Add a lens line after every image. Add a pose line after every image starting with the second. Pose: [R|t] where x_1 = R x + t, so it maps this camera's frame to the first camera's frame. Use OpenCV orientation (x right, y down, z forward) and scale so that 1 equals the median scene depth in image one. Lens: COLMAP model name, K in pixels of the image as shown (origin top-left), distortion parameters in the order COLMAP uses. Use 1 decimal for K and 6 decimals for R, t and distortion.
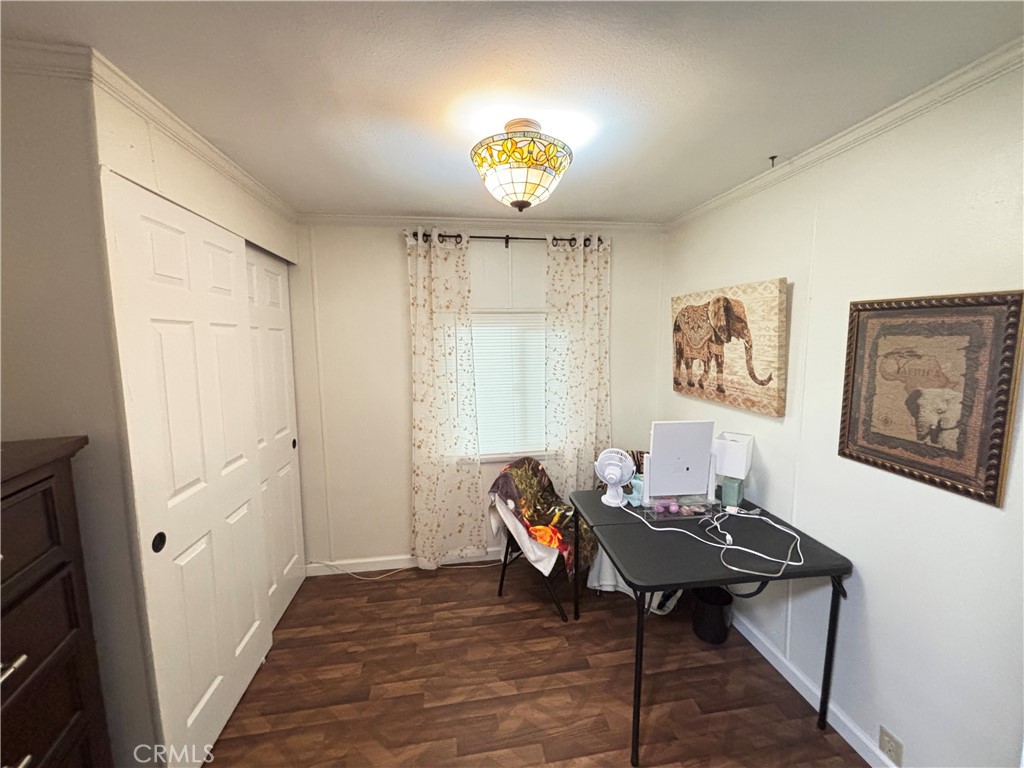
lens RADIAL K [[414.4, 0, 512.0], [0, 414.4, 384.0], [0, 0, 1]] dist [0.000829, -0.000194]
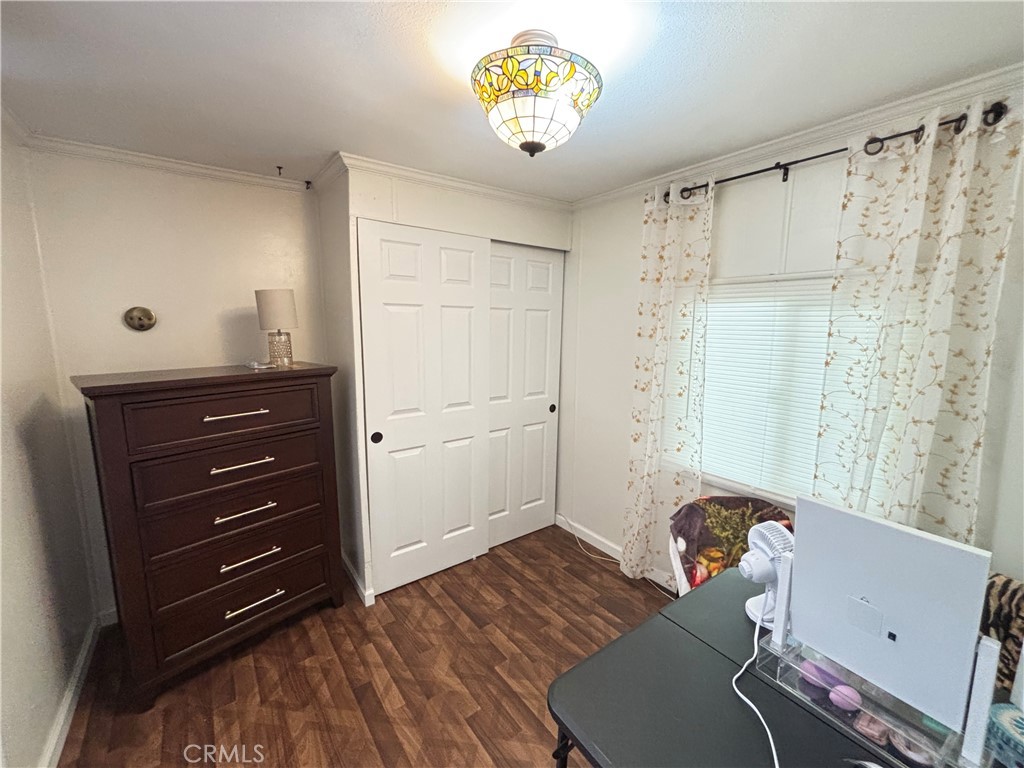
lens RADIAL K [[414.5, 0, 509.5], [0, 414.5, 382.7], [0, 0, 1]] dist [-0.001402, -0.000014]
pose [[0.468733, 0.143722, -0.871569, 0.470662], [-0.107739, 0.988610, 0.105080, -0.041009], [0.876745, 0.044647, 0.478879, 0.373553]]
